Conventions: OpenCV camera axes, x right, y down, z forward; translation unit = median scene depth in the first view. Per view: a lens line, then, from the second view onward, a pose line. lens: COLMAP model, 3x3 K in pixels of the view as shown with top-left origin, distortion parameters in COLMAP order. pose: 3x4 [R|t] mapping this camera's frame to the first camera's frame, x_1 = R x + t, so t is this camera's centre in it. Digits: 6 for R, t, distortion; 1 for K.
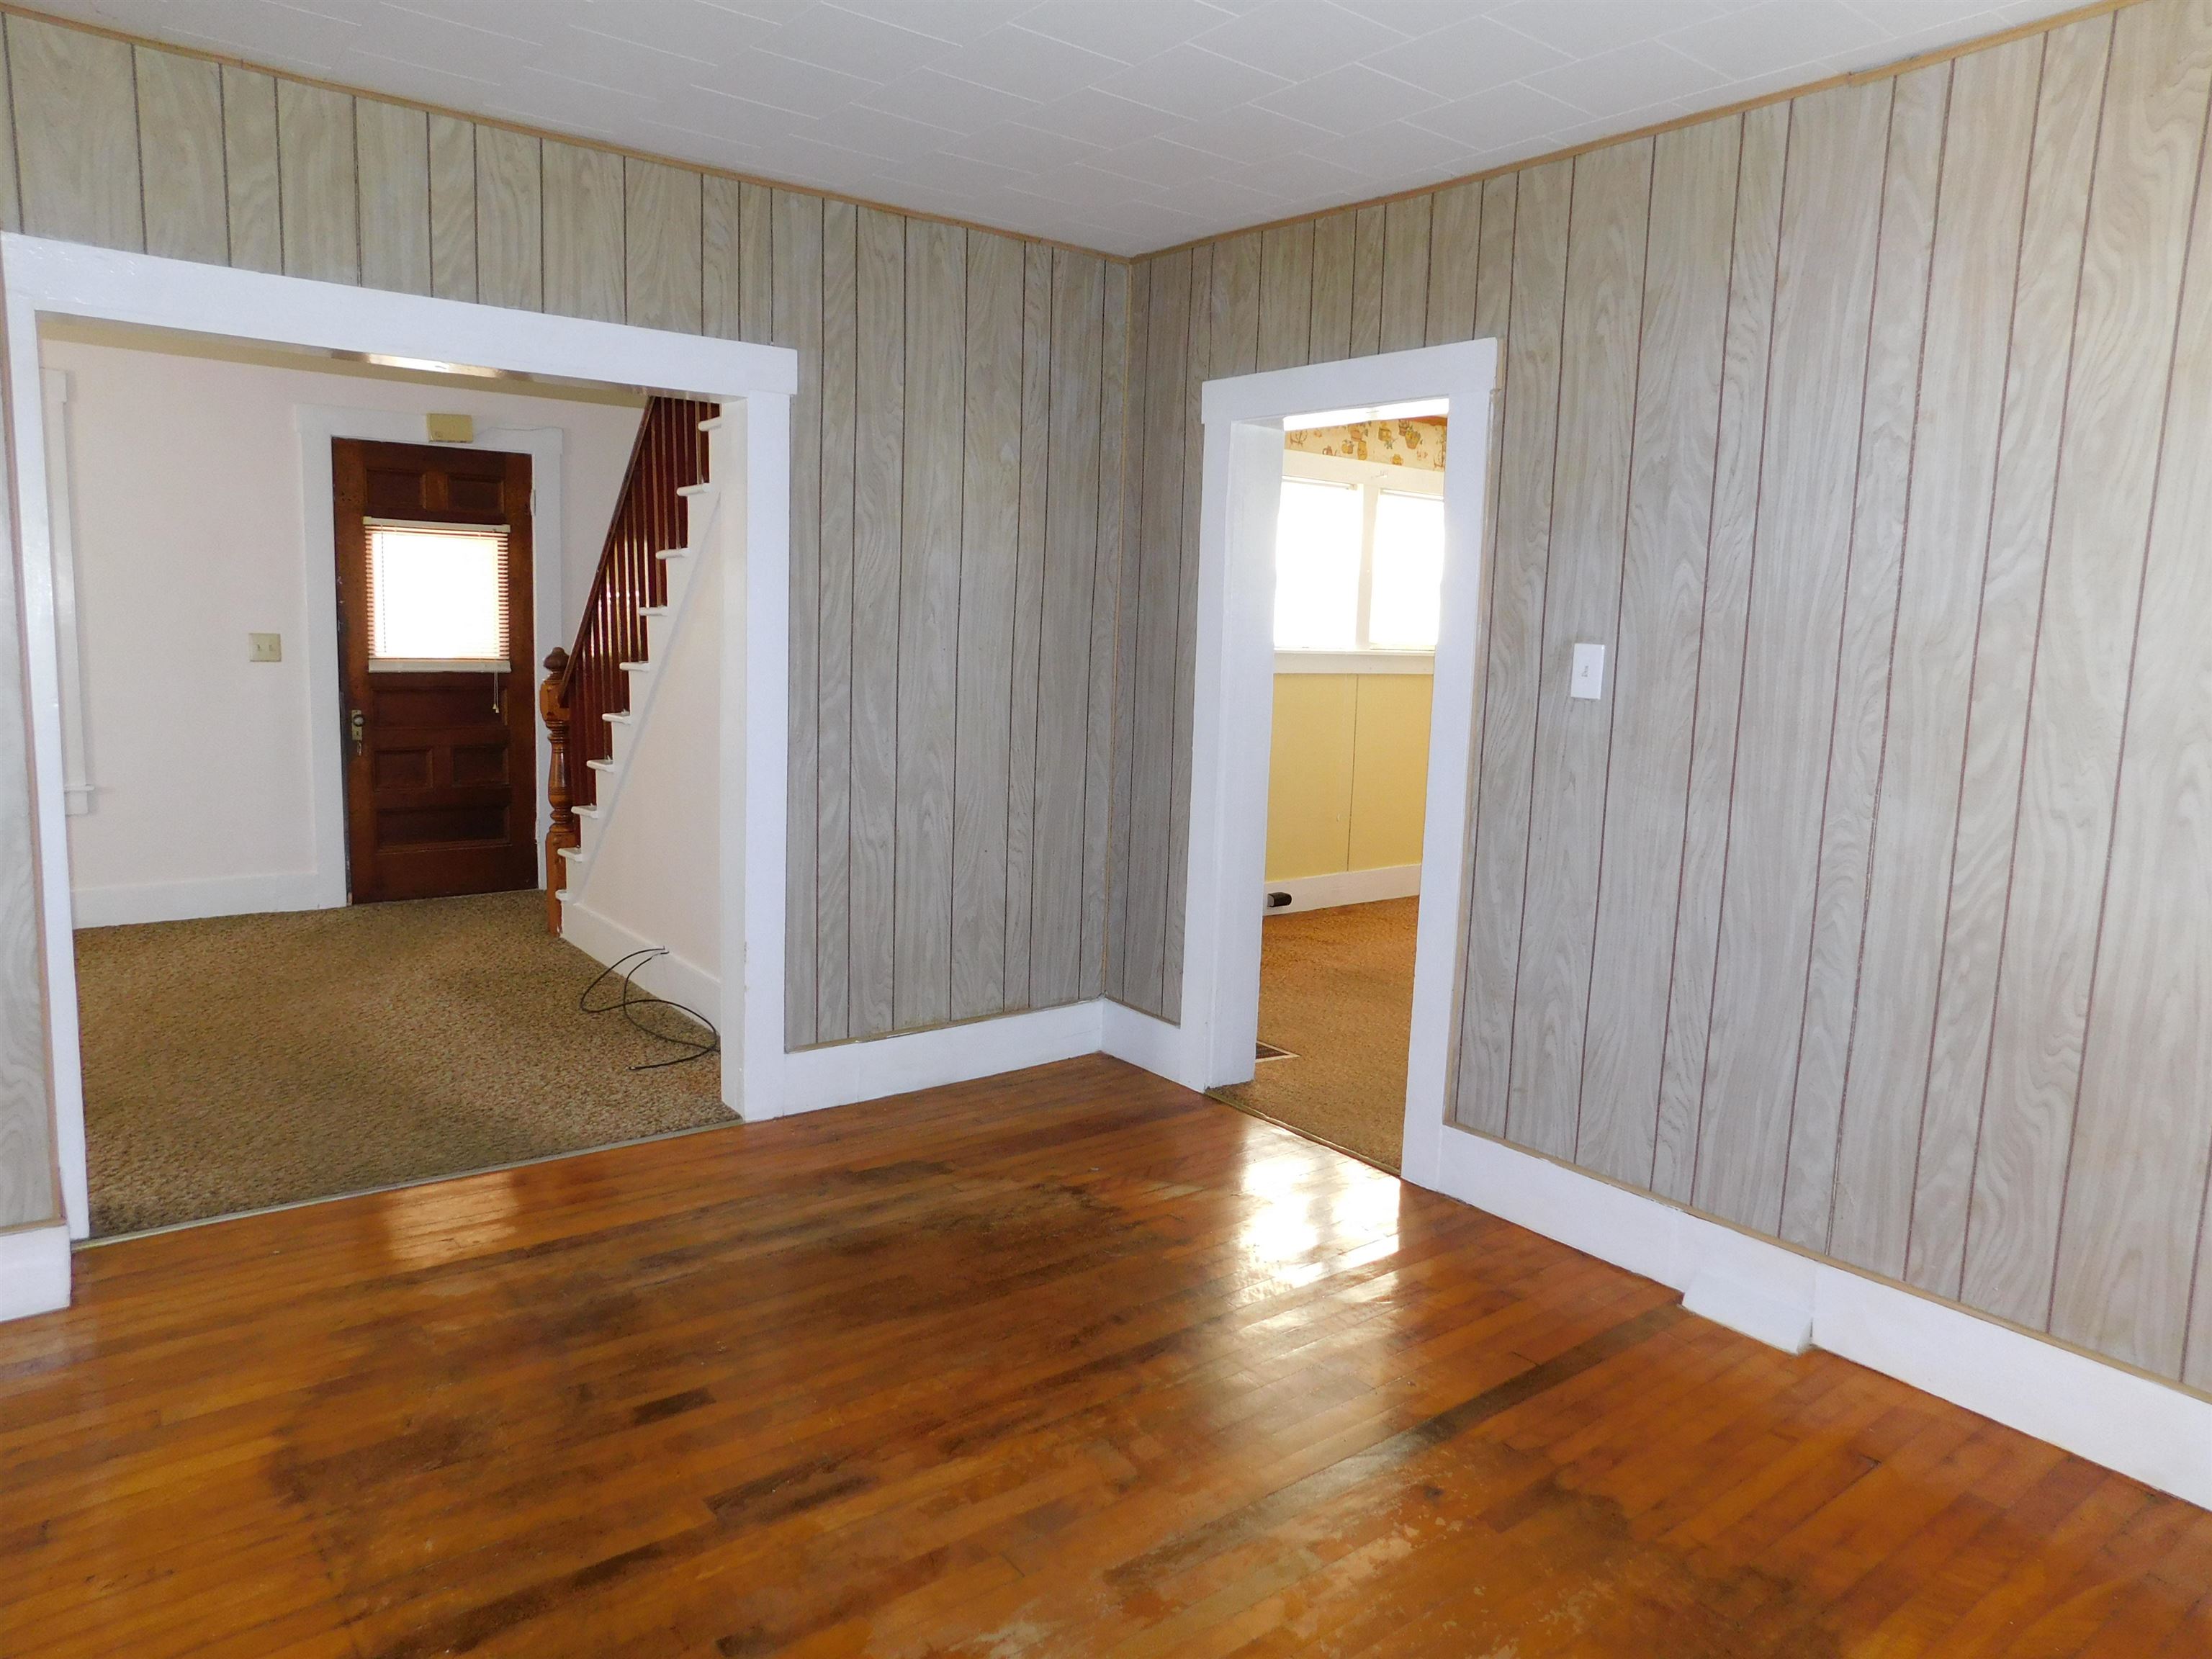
lens RADIAL K [[1465.8, 0, 1106.7], [0, 1465.8, 822.3], [0, 0, 1]] dist [-0.069397, 0.059173]
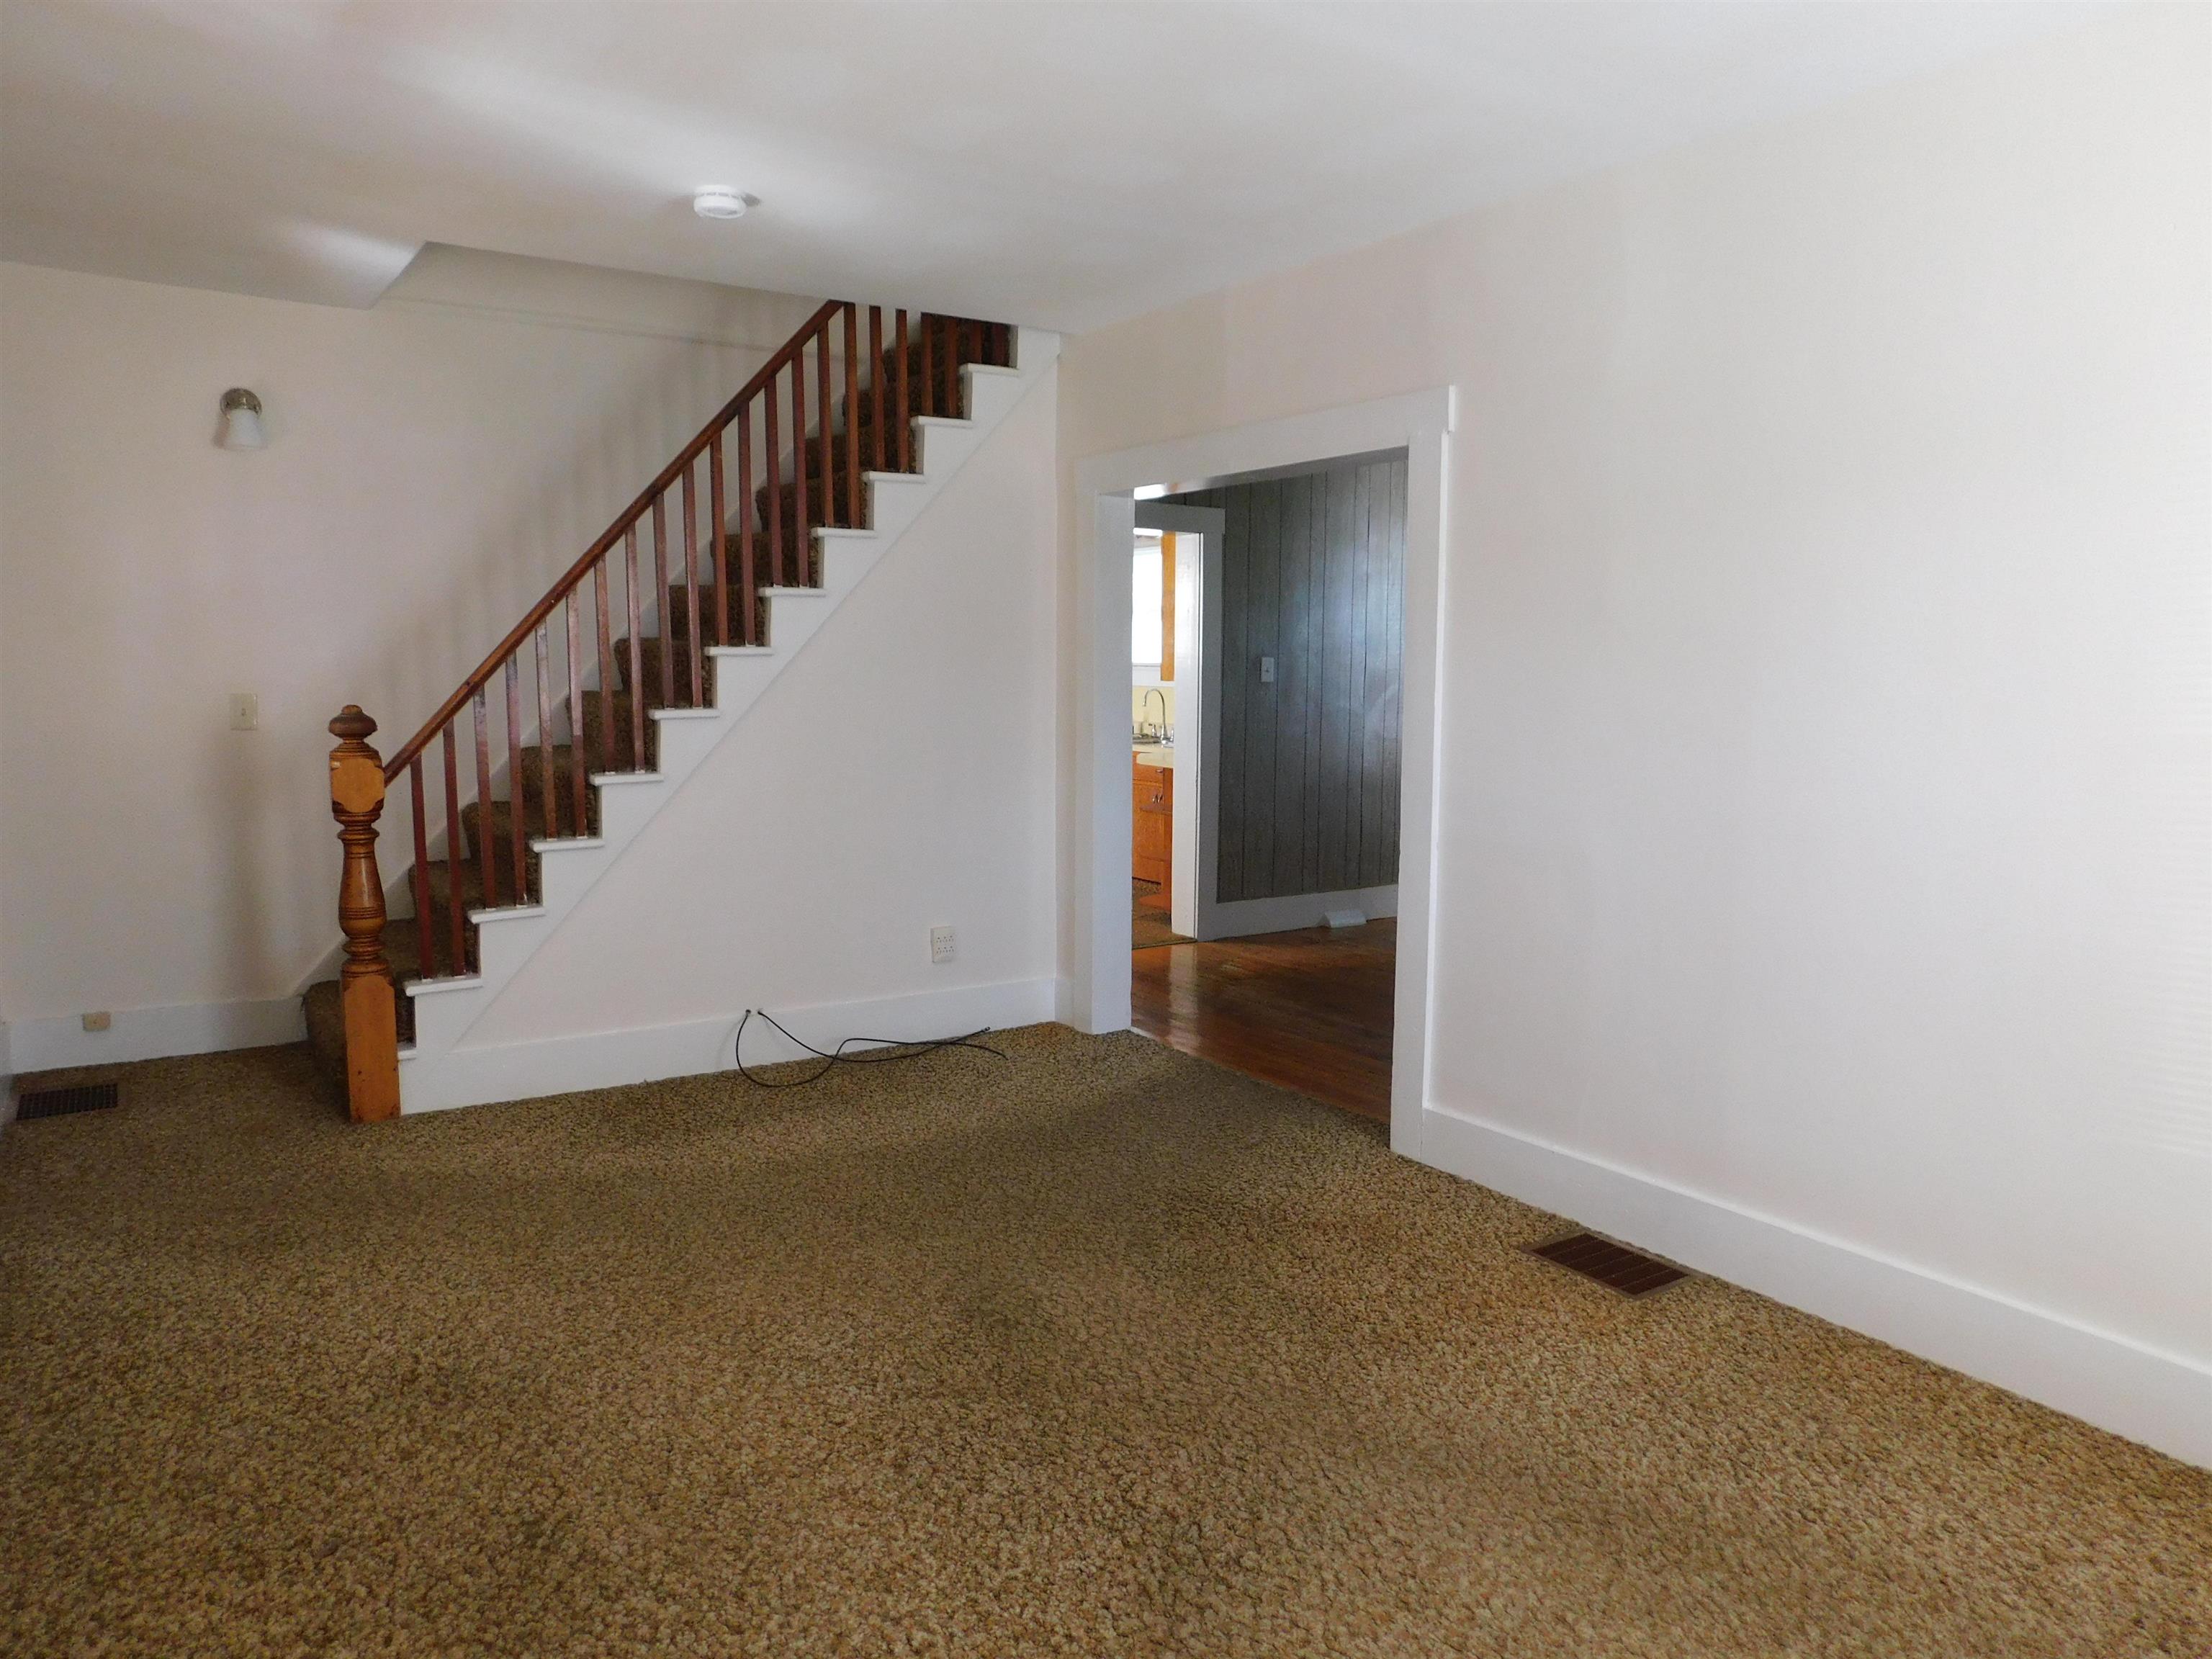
lens RADIAL K [[1465.8, 0, 1106.7], [0, 1465.8, 822.3], [0, 0, 1]] dist [-0.069397, 0.059173]
pose [[0.055822, -0.146563, 0.987625, -0.988742], [0.122921, 0.982651, 0.138877, -0.110945], [-0.990845, 0.113647, 0.072870, 0.571905]]
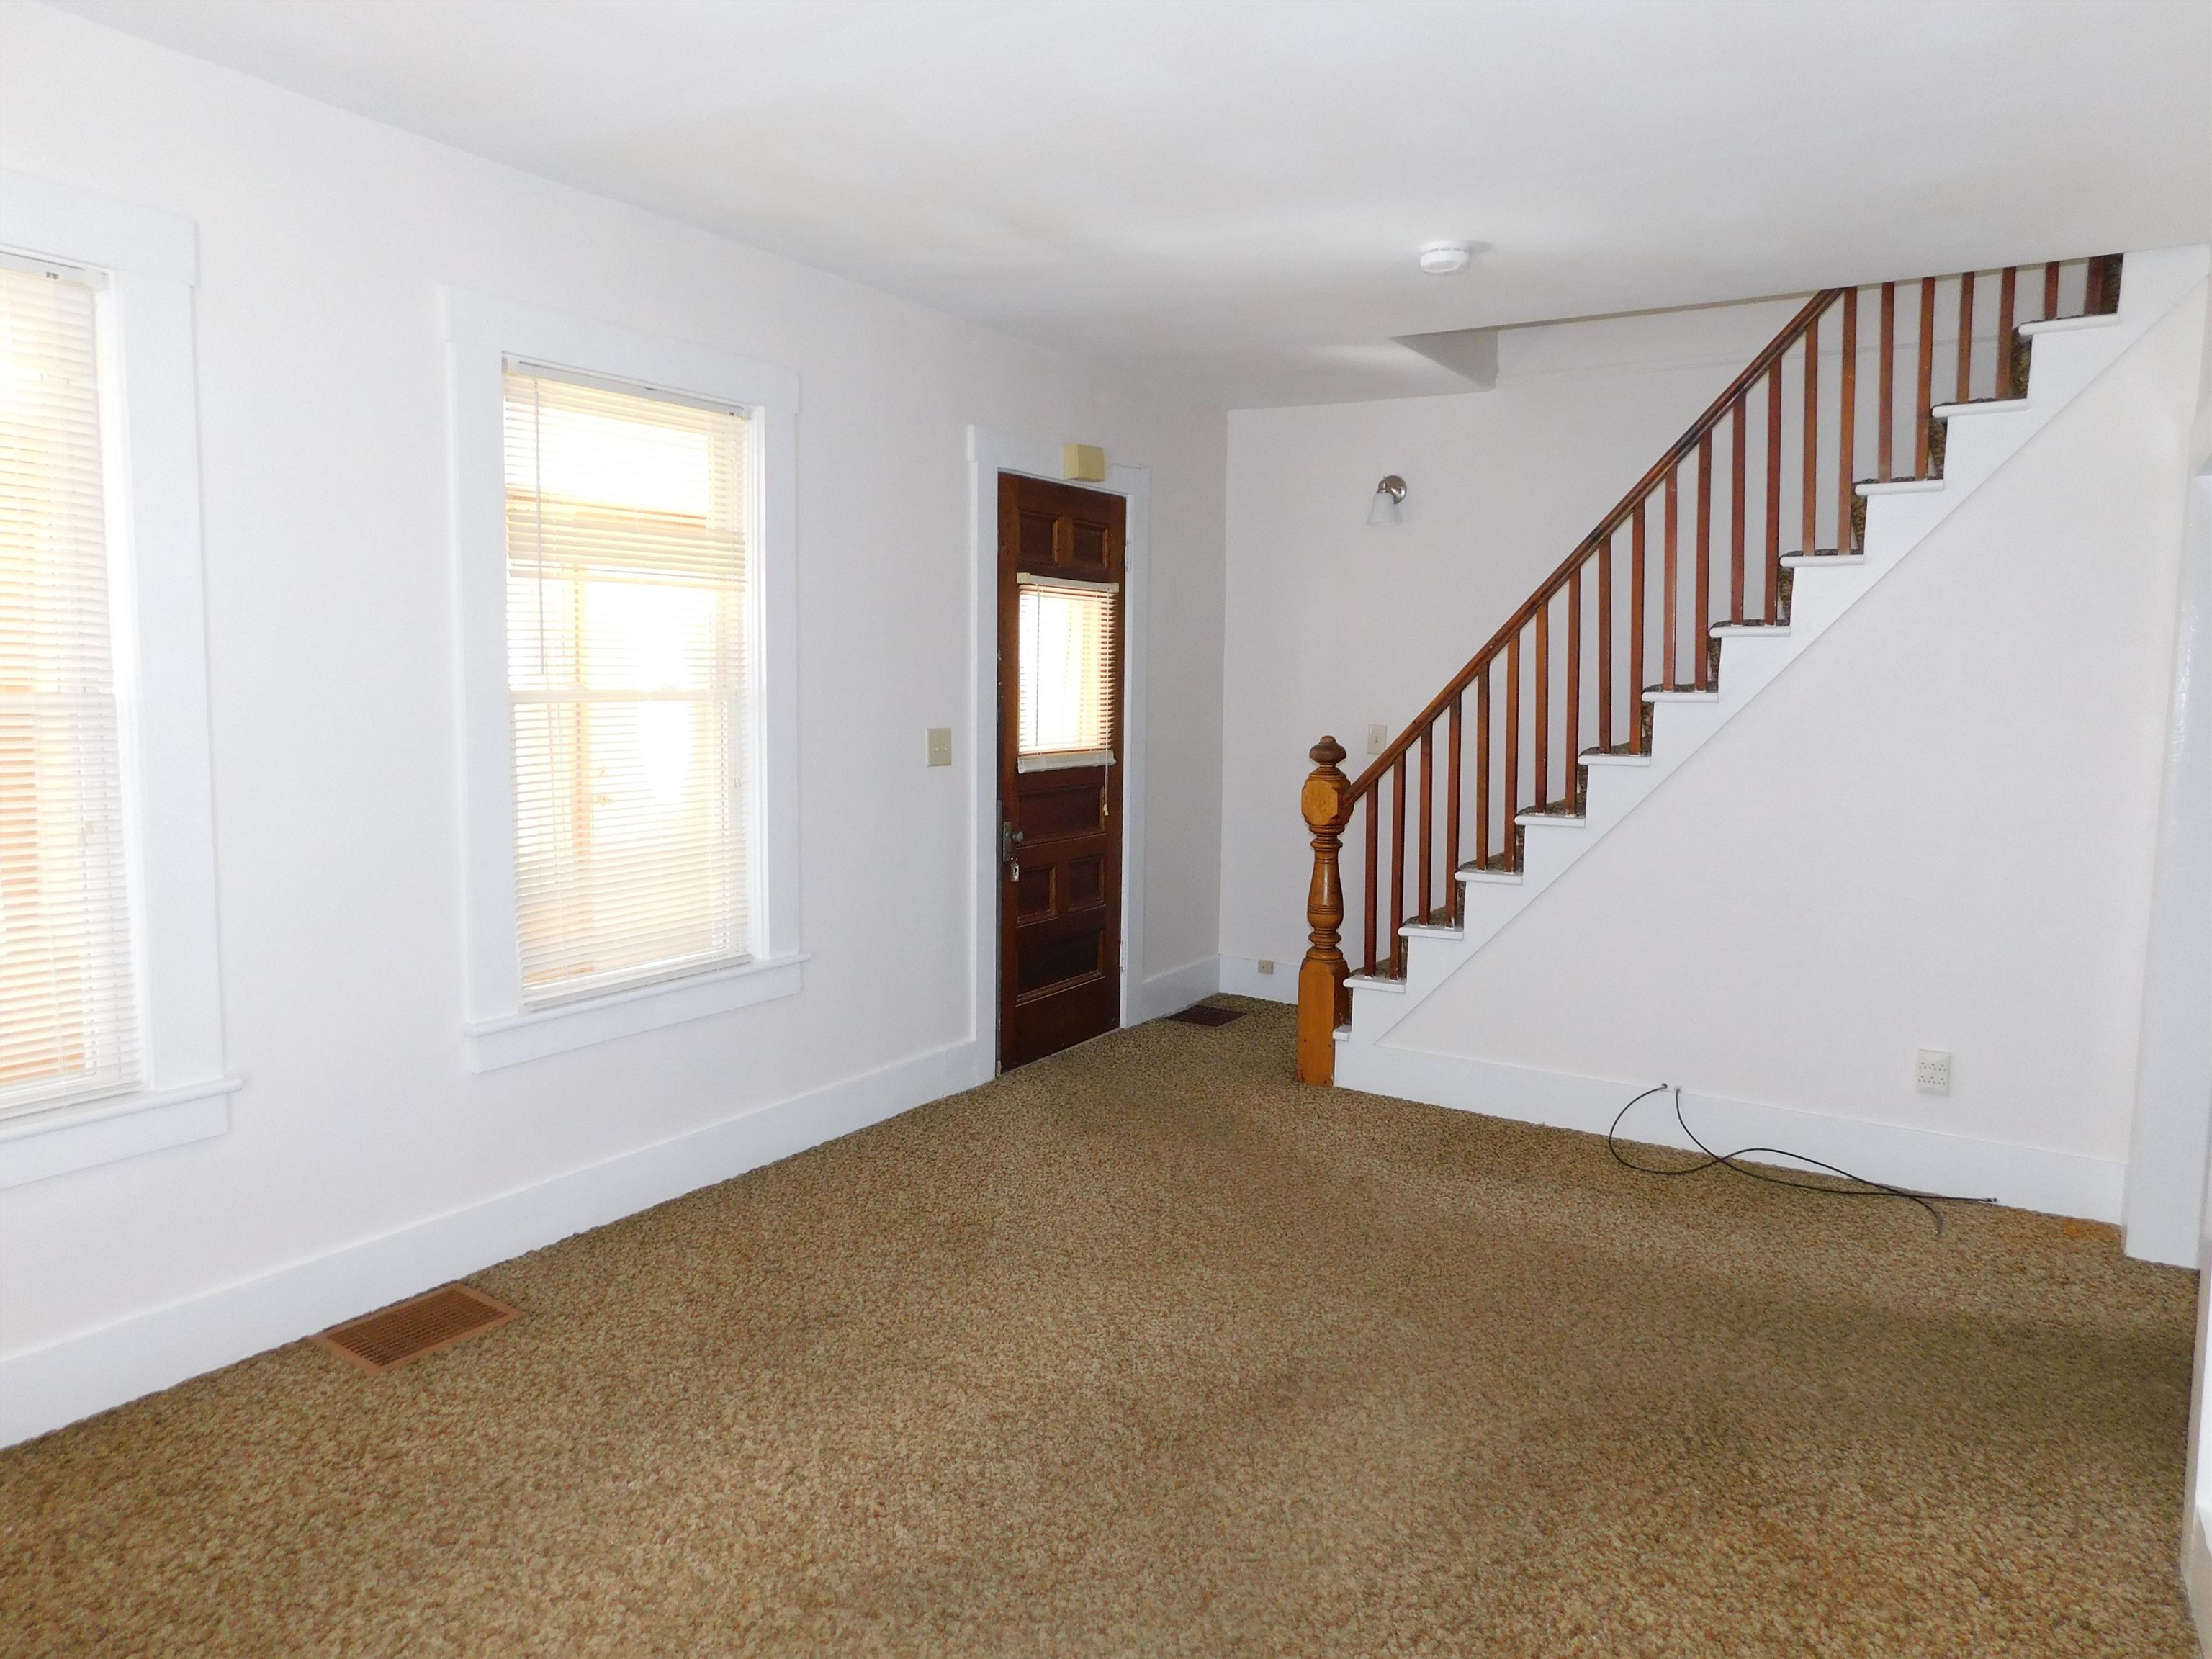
lens RADIAL K [[1465.8, 0, 1106.7], [0, 1465.8, 822.3], [0, 0, 1]] dist [-0.069397, 0.059173]
pose [[0.938409, -0.054704, 0.341169, -0.742532], [0.062374, 0.997986, -0.011545, -0.066078], [-0.339850, 0.032114, 0.939931, 0.249830]]
